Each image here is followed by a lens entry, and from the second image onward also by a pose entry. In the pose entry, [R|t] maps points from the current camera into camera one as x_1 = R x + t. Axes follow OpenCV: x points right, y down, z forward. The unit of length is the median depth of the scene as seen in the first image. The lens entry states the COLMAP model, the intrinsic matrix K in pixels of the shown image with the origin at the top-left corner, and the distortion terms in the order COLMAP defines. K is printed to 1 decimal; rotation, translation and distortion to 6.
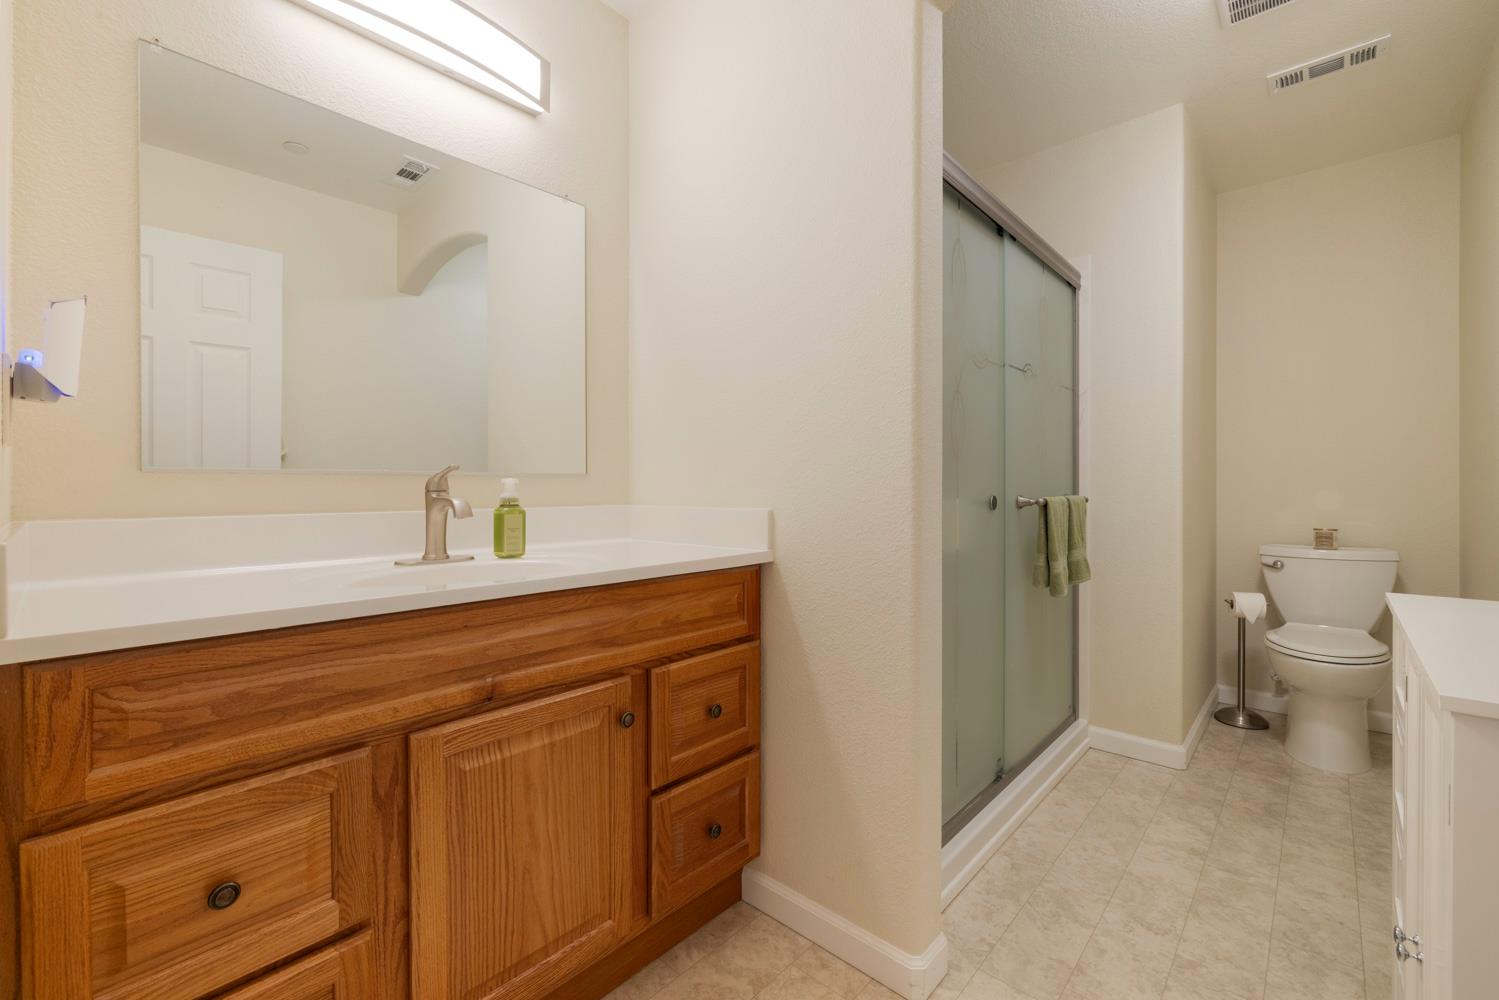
lens RADIAL K [[631.5, 0, 745.0], [0, 631.5, 493.0], [0, 0, 1]] dist [0.001424, -0.000309]
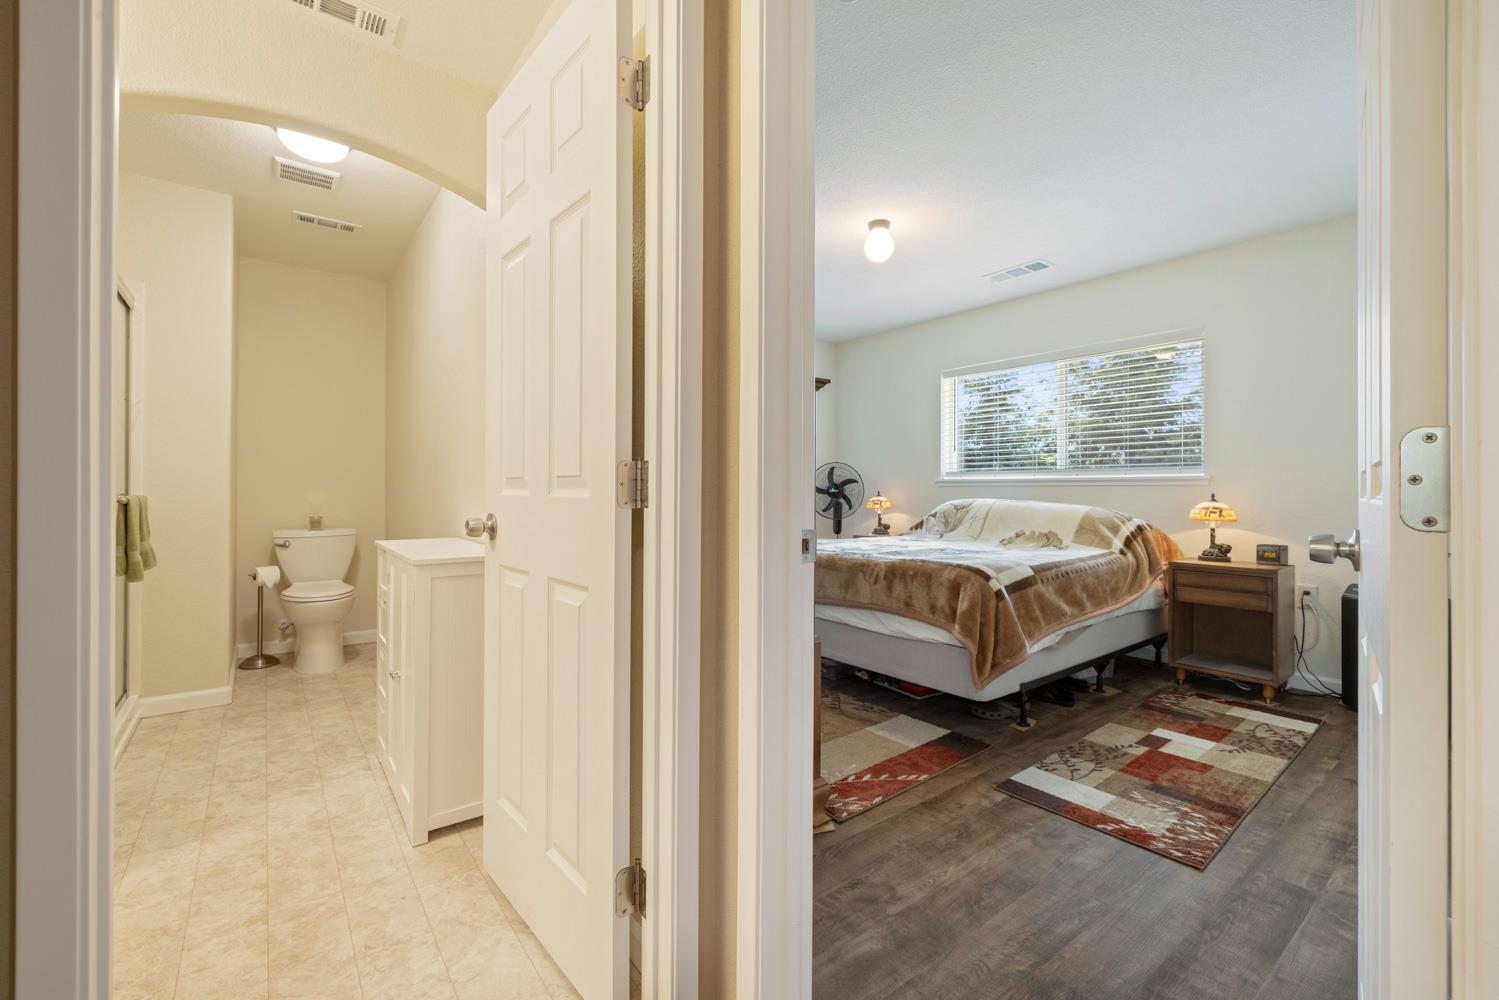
lens RADIAL K [[631.5, 0, 745.0], [0, 631.5, 493.0], [0, 0, 1]] dist [0.001424, -0.000309]
pose [[0.178599, 0.000530, 0.983922, -0.401897], [-0.005024, 0.999987, 0.000373, -0.005033], [-0.983909, -0.005009, 0.178599, -0.280432]]
